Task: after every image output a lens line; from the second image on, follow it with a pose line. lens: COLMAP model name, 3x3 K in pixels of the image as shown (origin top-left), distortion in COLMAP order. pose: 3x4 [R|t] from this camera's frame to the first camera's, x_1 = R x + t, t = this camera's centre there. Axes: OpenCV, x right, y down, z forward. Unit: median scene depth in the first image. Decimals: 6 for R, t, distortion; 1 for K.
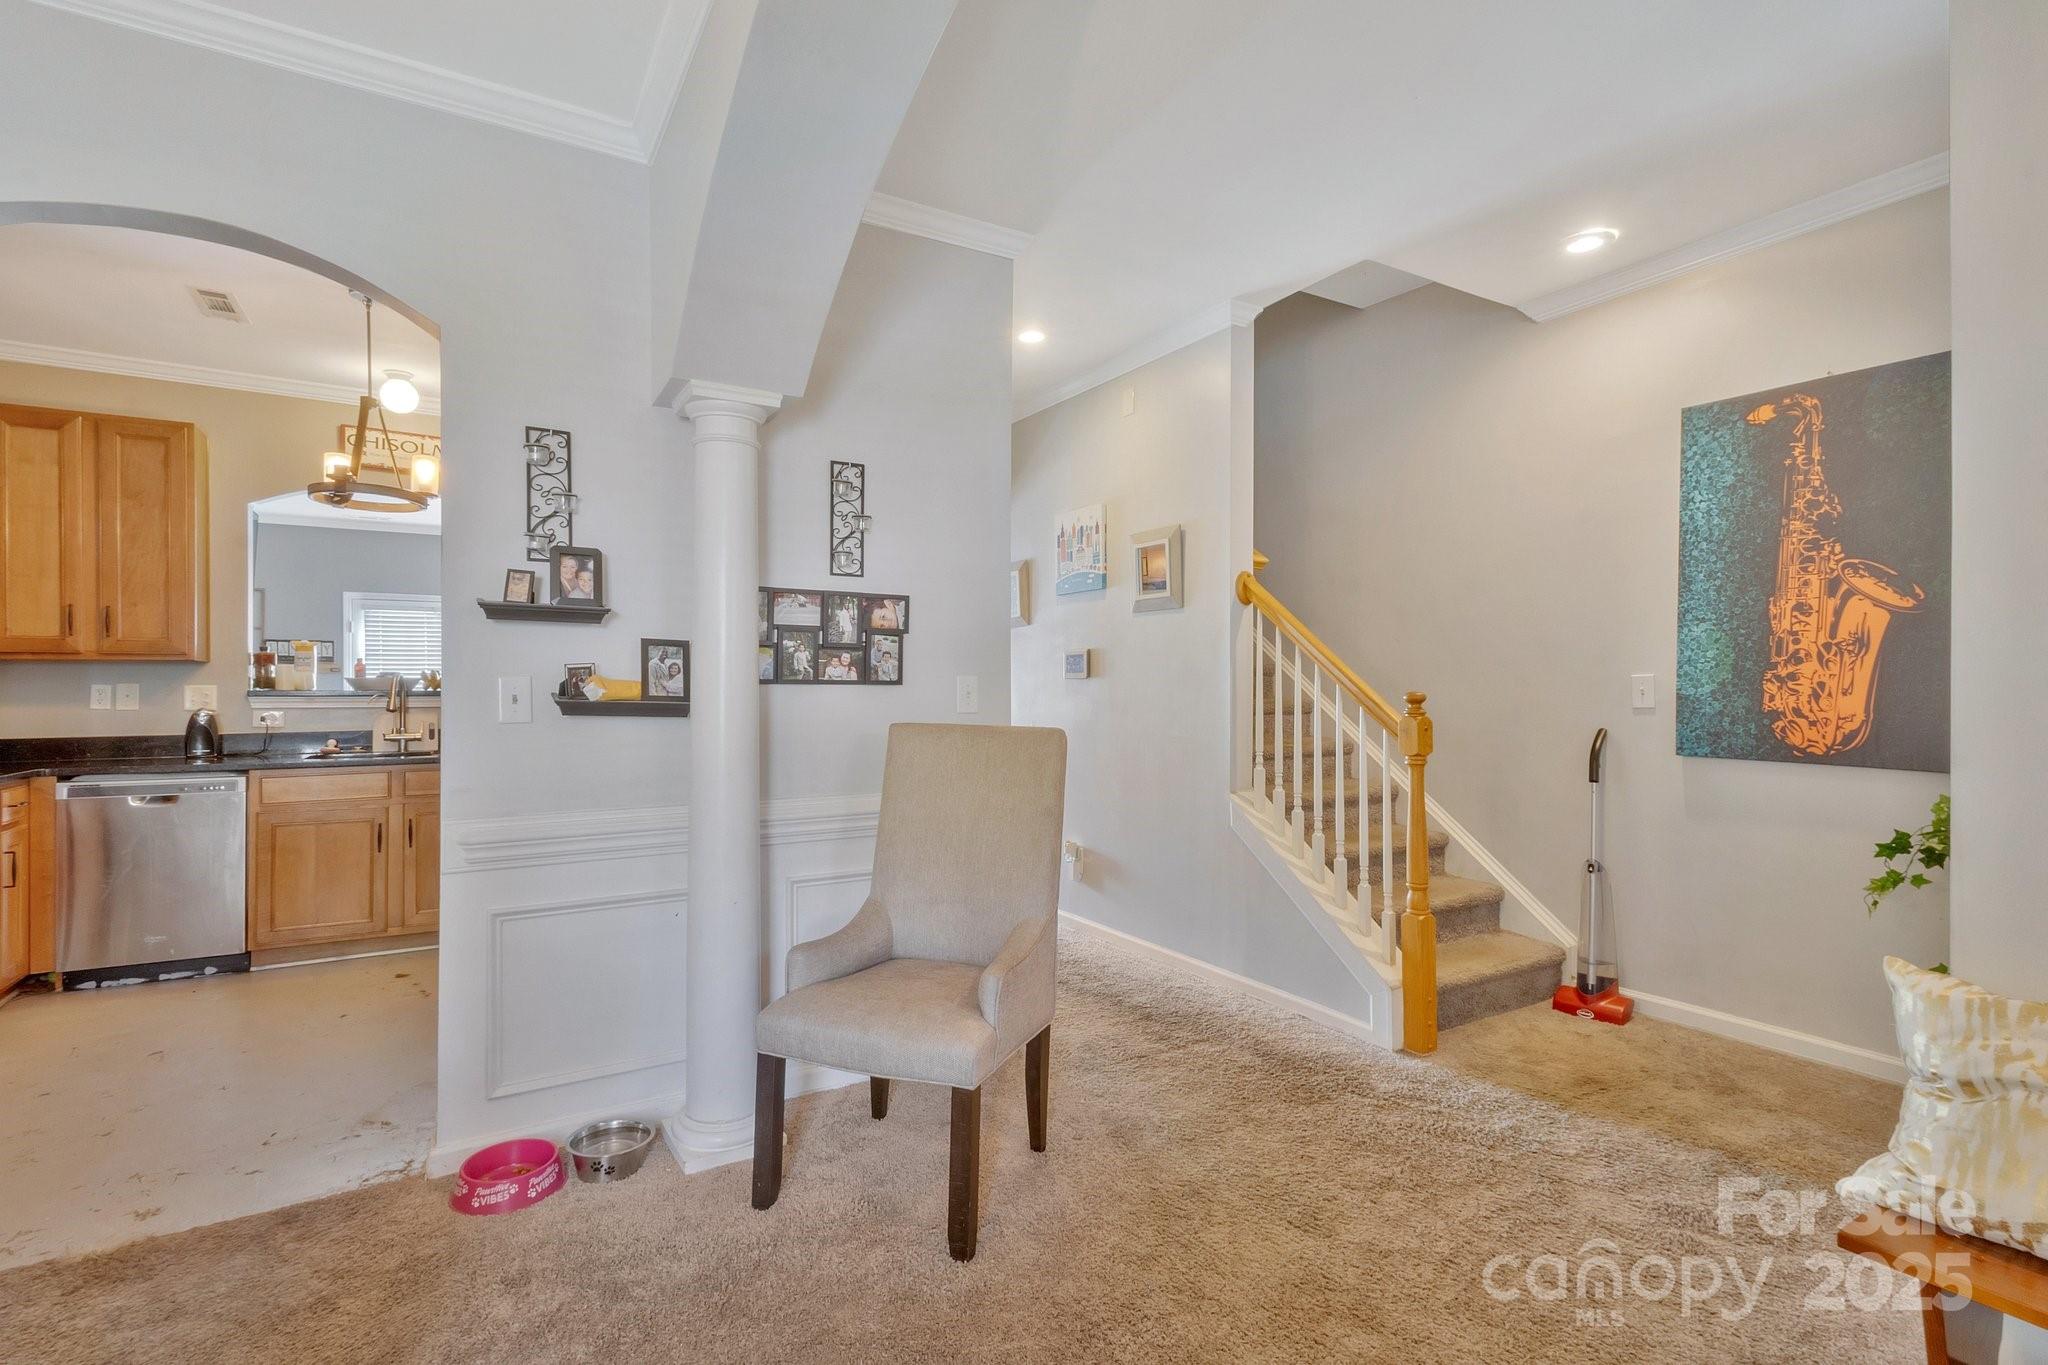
lens RADIAL K [[966.7, 0, 1024.0], [0, 966.7, 682.5], [0, 0, 1]] dist [0.002372, 0.001969]
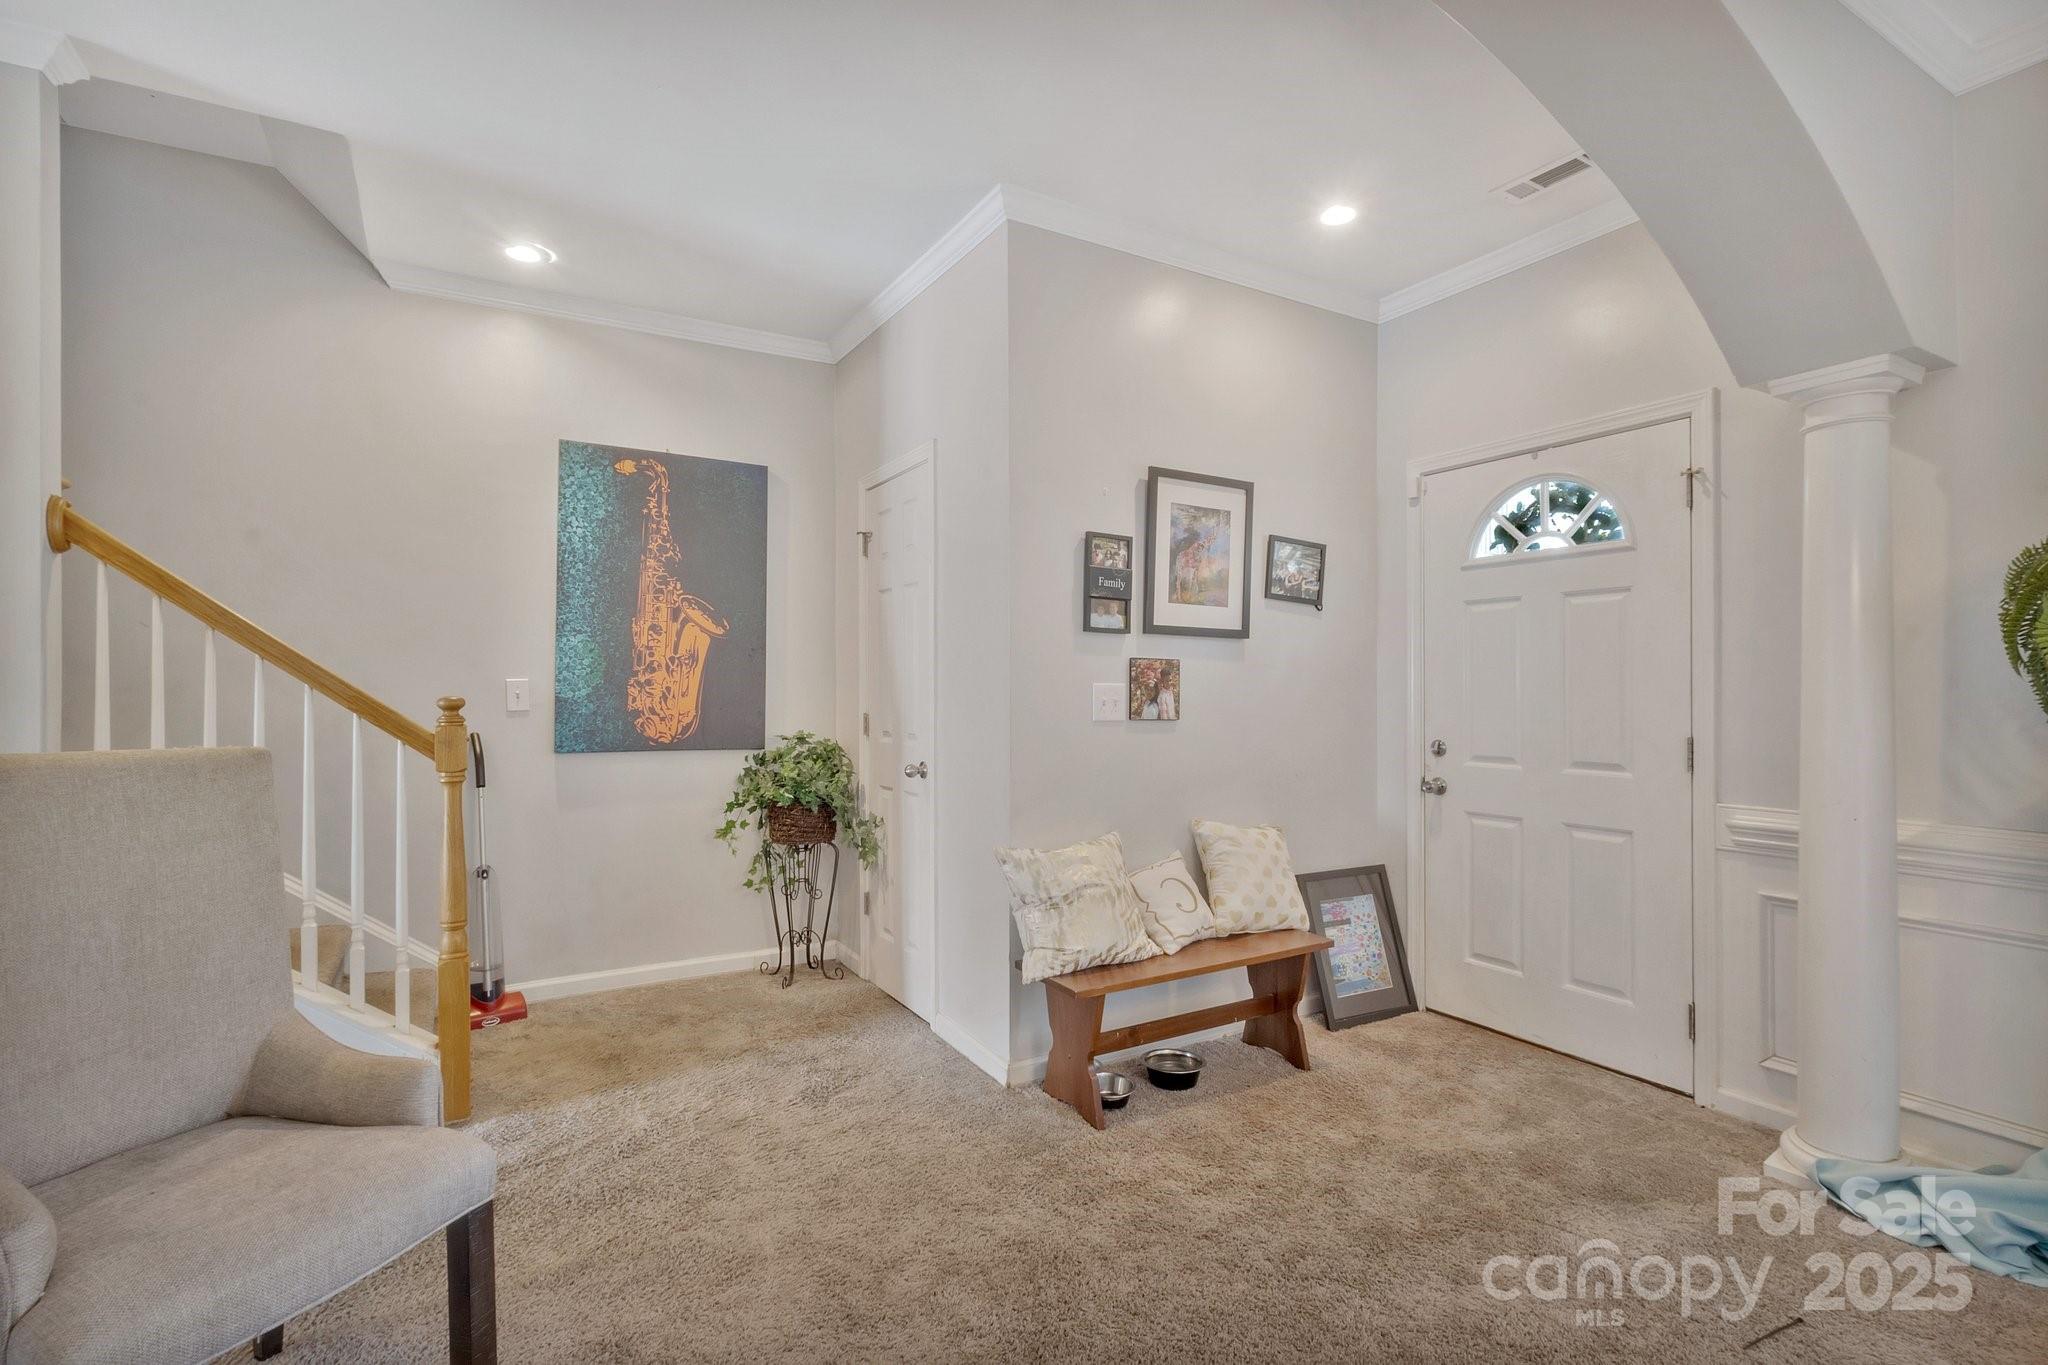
lens RADIAL K [[953.3, 0, 1024.0], [0, 953.3, 682.5], [0, 0, 1]] dist [0.000821, 0.001132]
pose [[-0.000960, 0.010363, 0.999946, -0.336860], [-0.001199, 0.999946, -0.010364, 0.004676], [-0.999999, -0.001209, -0.000948, 0.390460]]
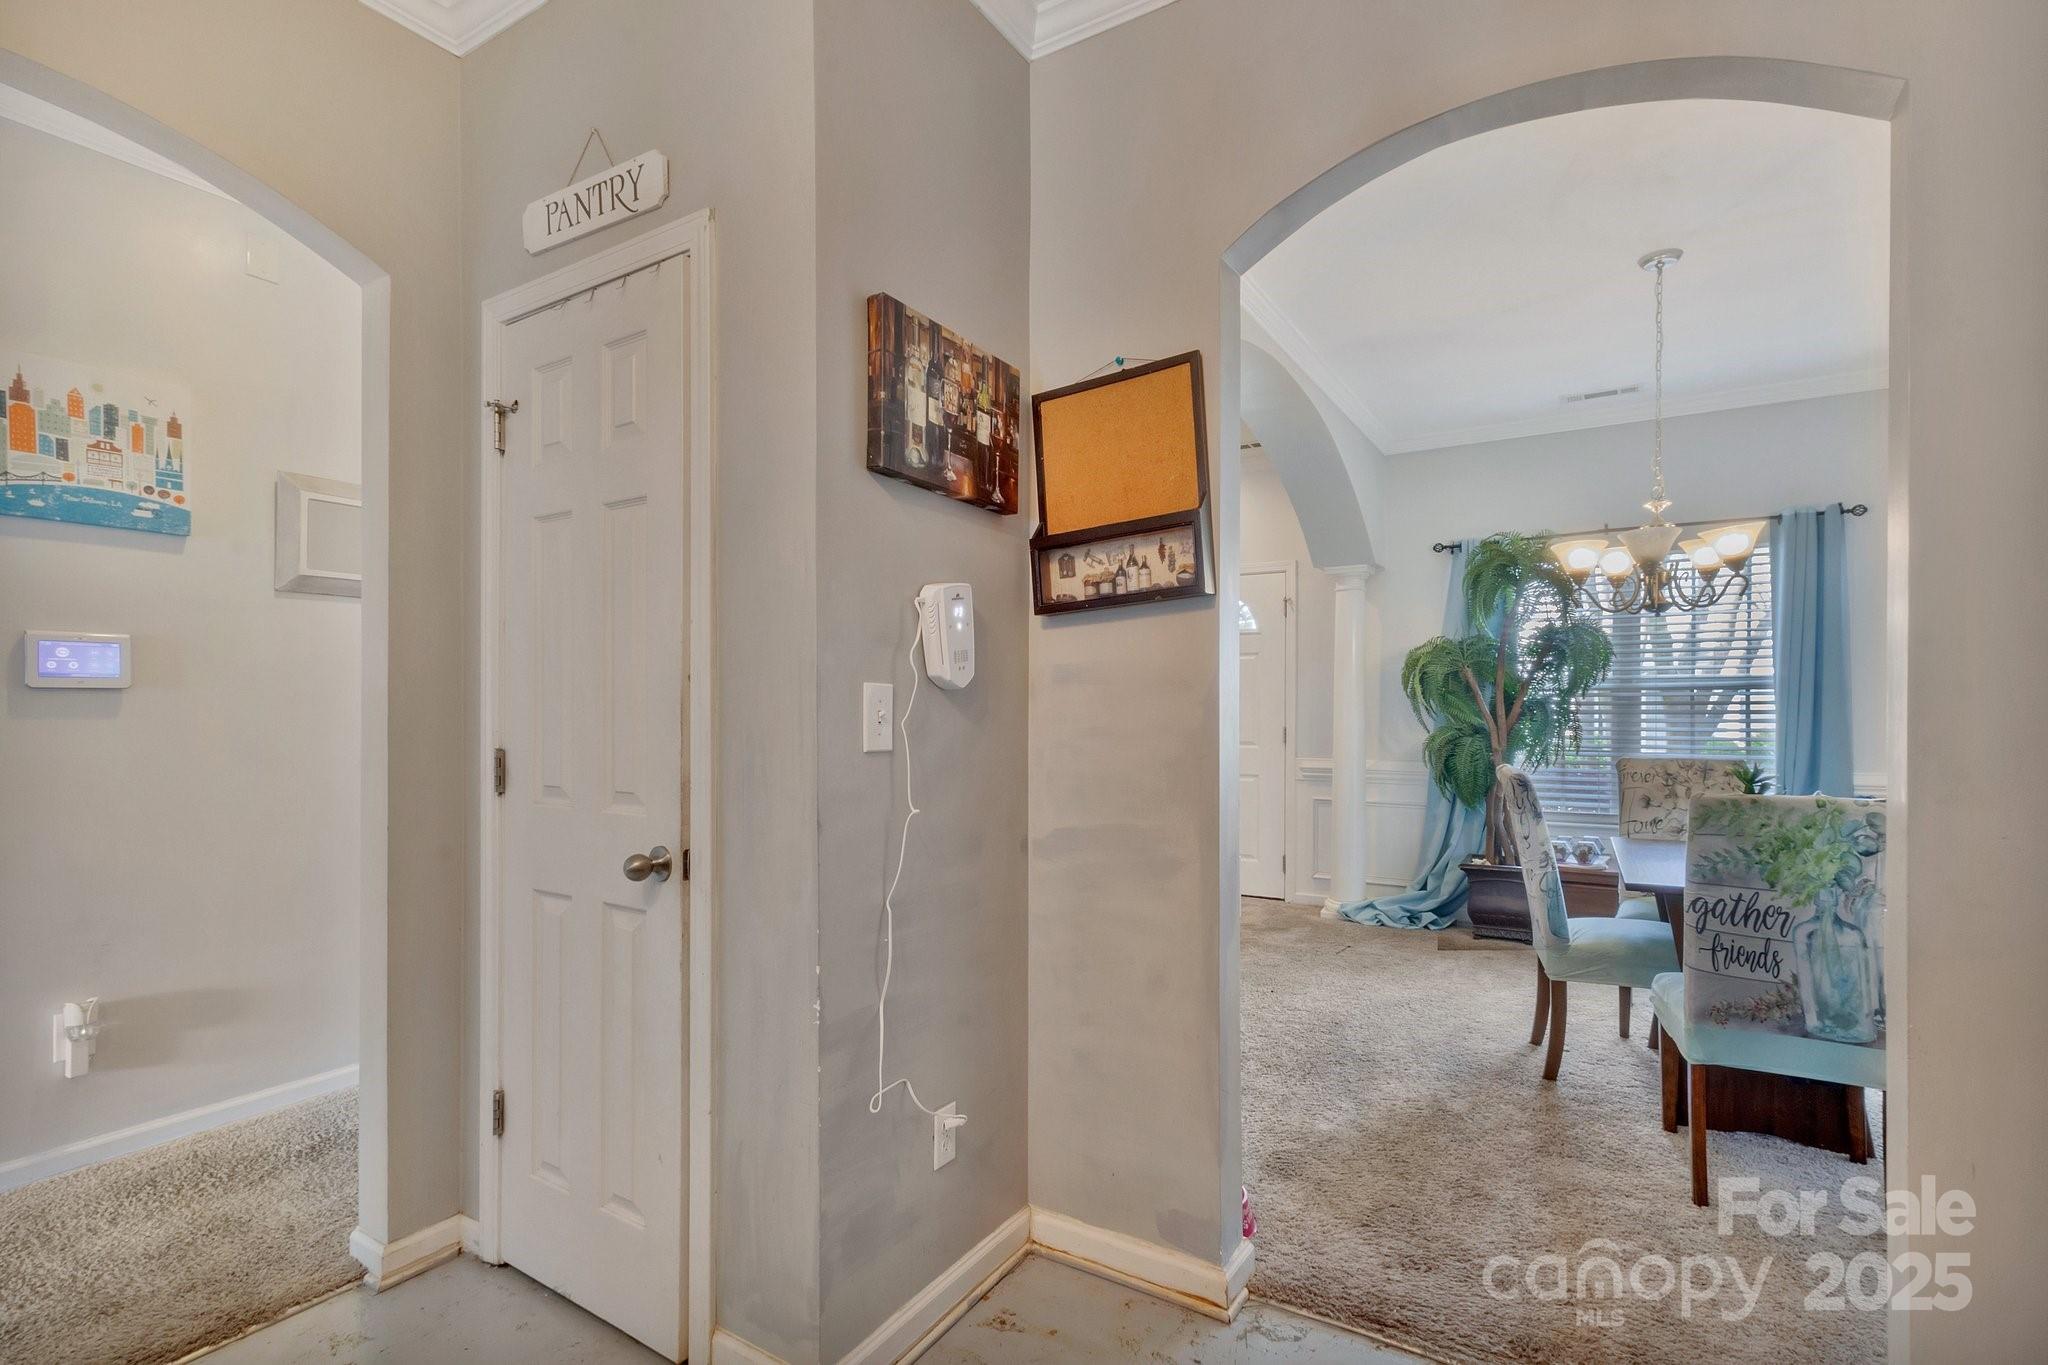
lens RADIAL K [[967.2, 0, 1022.8], [0, 967.2, 711.0], [0, 0, 1]] dist [0.001396, 0.008516]
pose [[-0.464309, -0.002234, 0.885671, -0.768465], [0.001931, 0.999992, 0.003534, 0.007015], [-0.885671, 0.003351, -0.464300, 0.953637]]
